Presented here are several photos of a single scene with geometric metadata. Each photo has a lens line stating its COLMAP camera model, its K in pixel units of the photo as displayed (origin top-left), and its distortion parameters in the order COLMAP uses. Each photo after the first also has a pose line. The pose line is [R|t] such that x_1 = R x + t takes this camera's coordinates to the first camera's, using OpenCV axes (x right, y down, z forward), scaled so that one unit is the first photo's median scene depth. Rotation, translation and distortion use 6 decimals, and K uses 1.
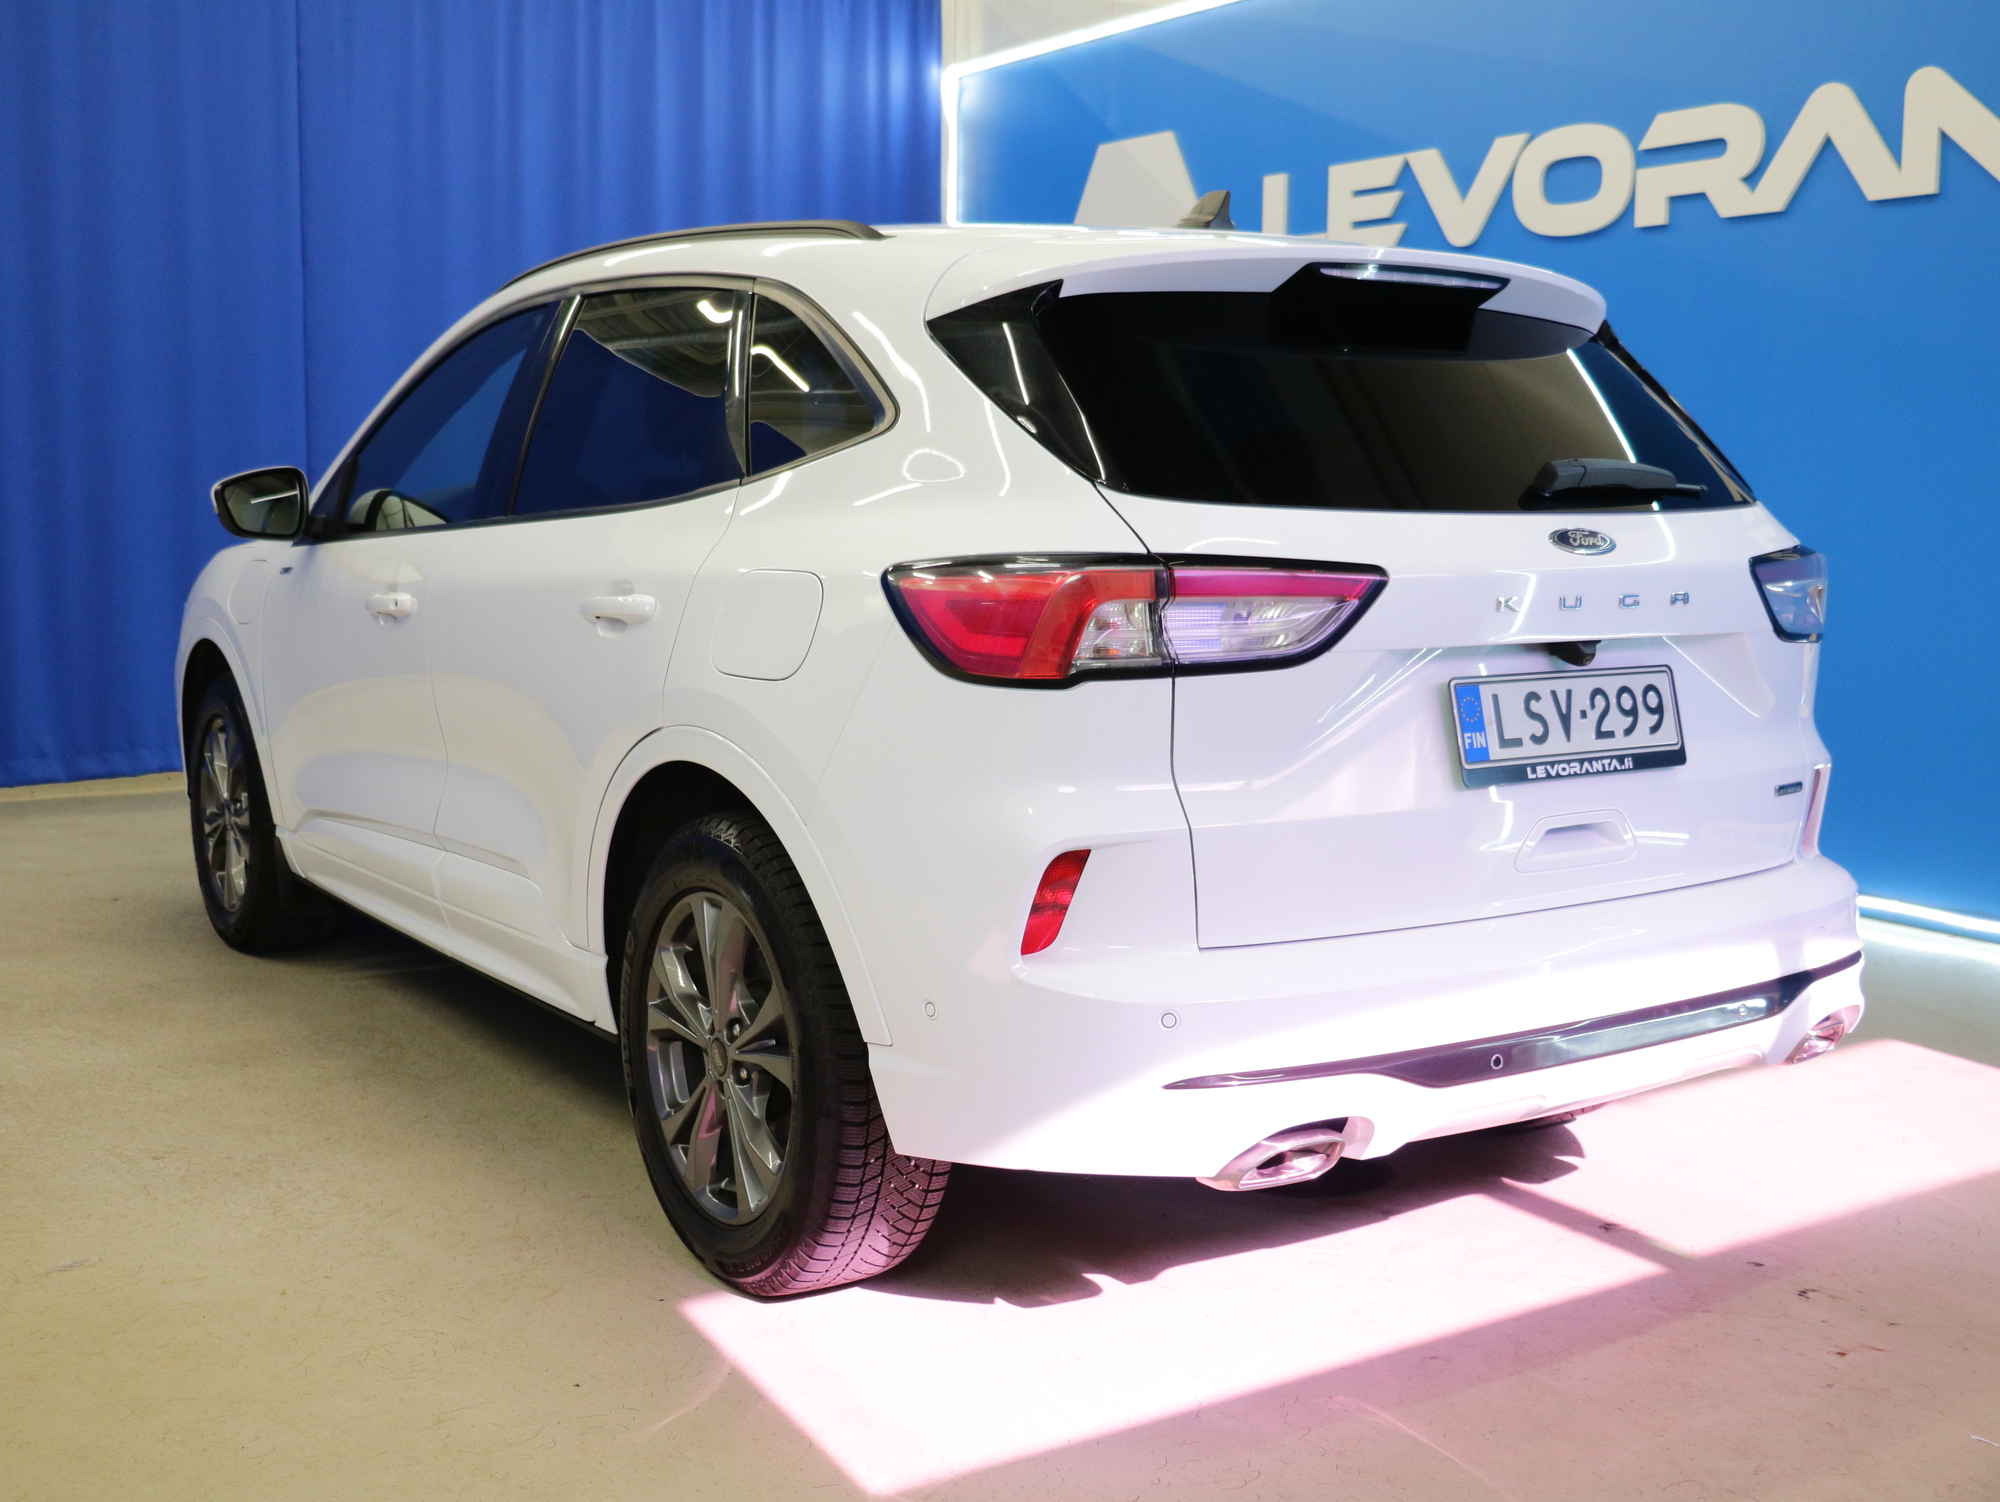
lens RADIAL K [[2145.2, 0, 1000.0], [0, 2145.2, 751.0], [0, 0, 1]] dist [-0.064798, 0.035875]
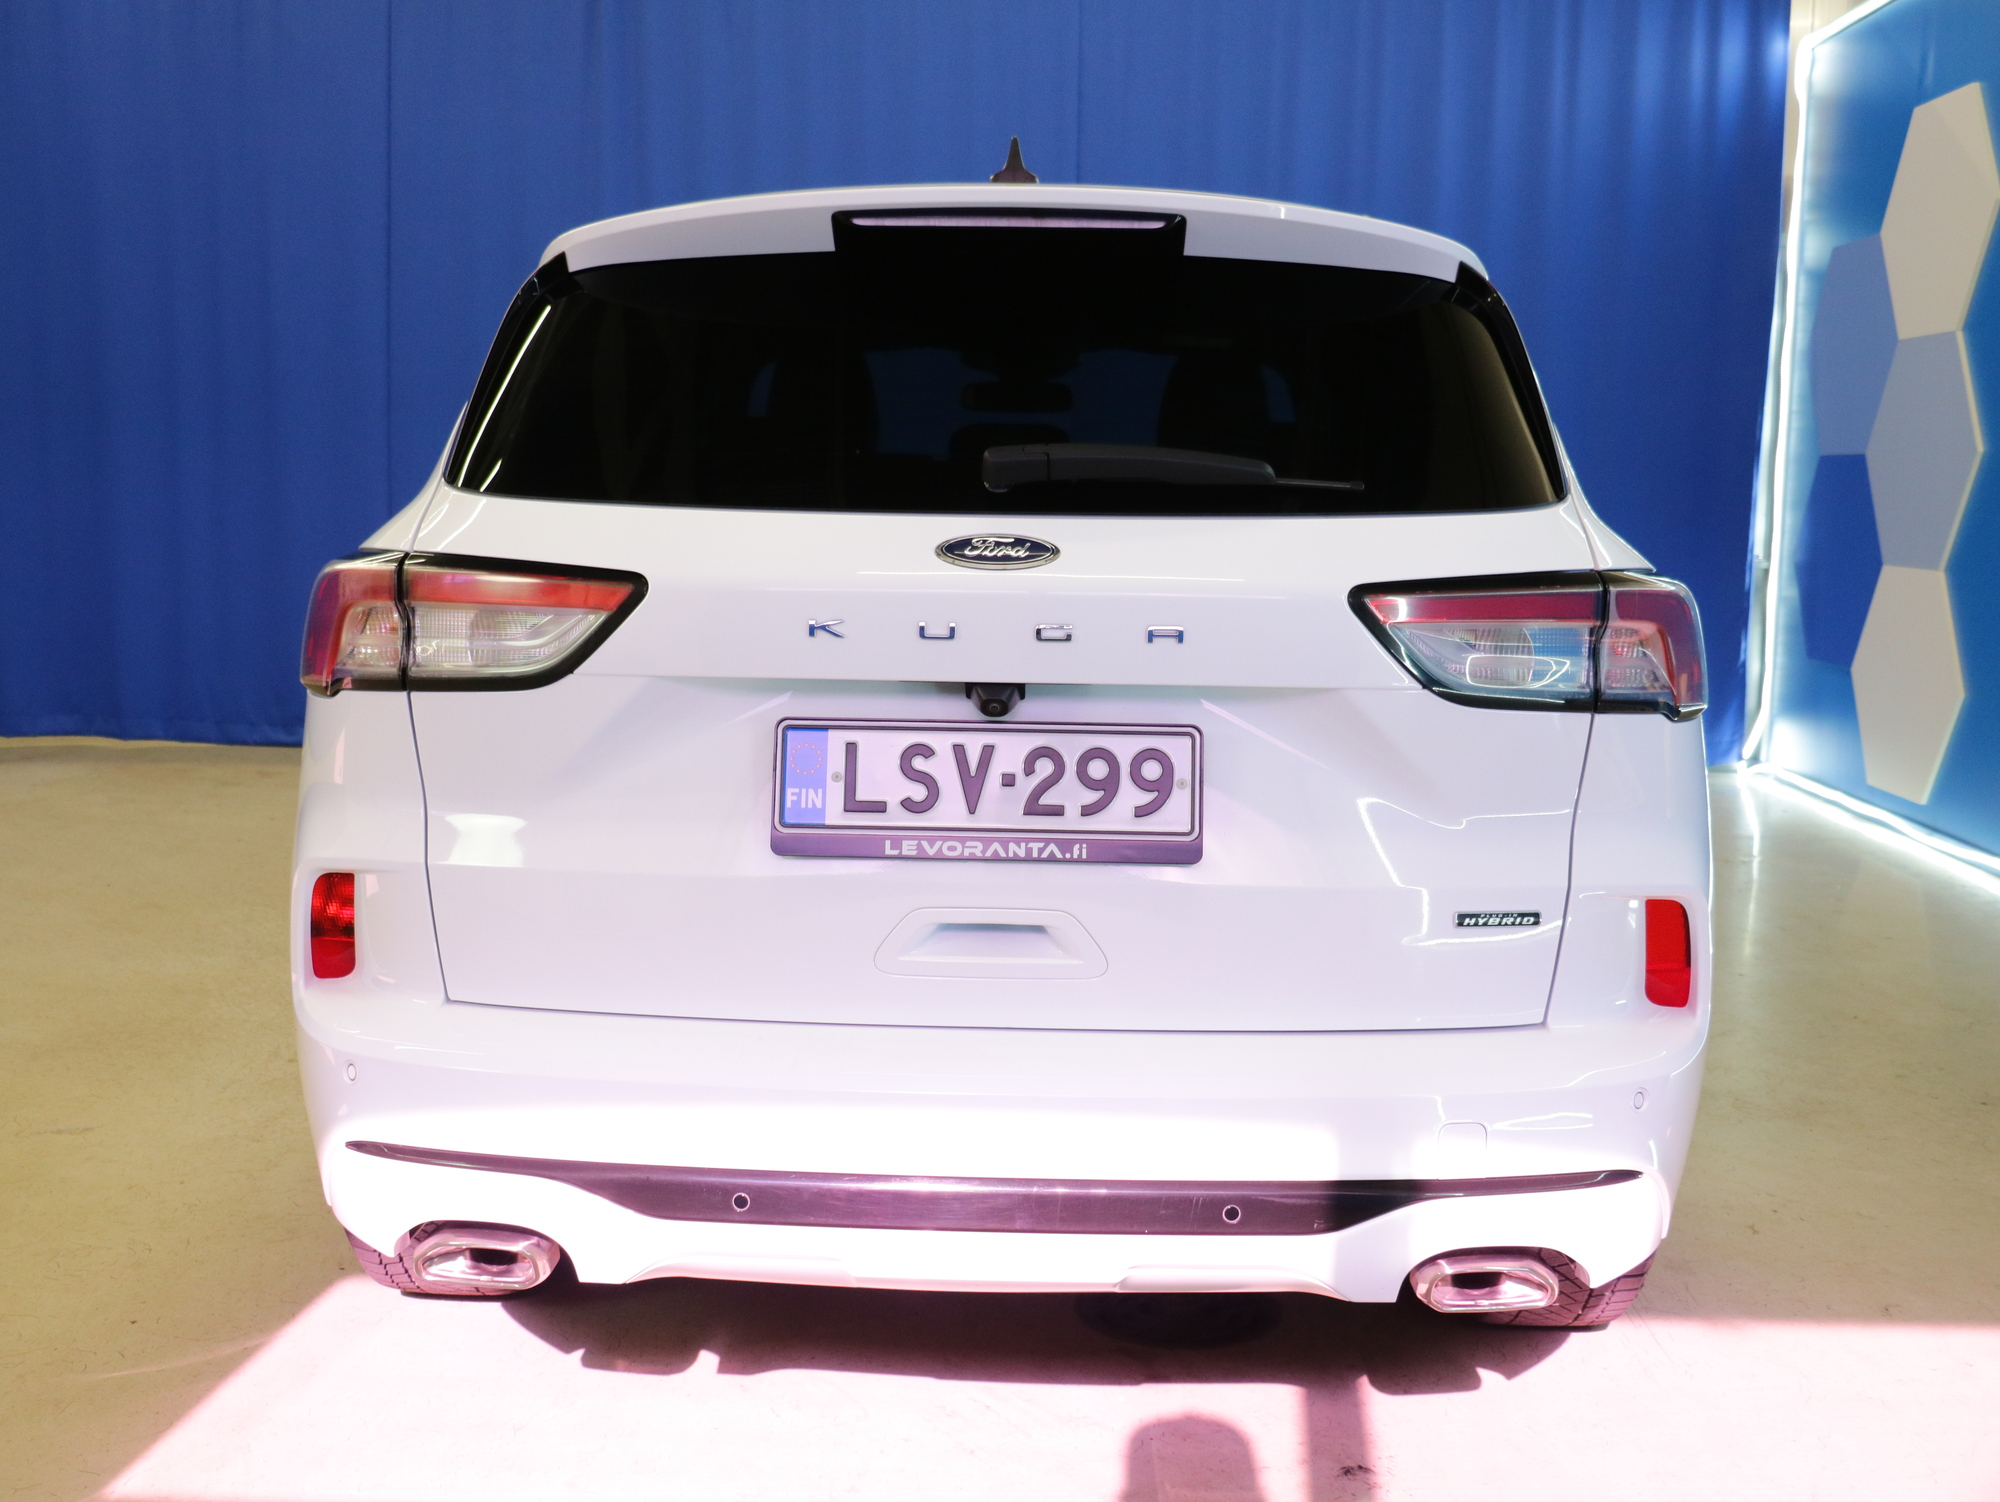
lens RADIAL K [[1988.8, 0, 1000.0], [0, 1988.8, 751.0], [0, 0, 1]] dist [-0.007894, 0.003067]
pose [[0.820866, 0.082124, -0.565185, 0.653989], [-0.082258, 0.996290, 0.025295, -0.044235], [0.565165, 0.025727, 0.824576, 0.402285]]
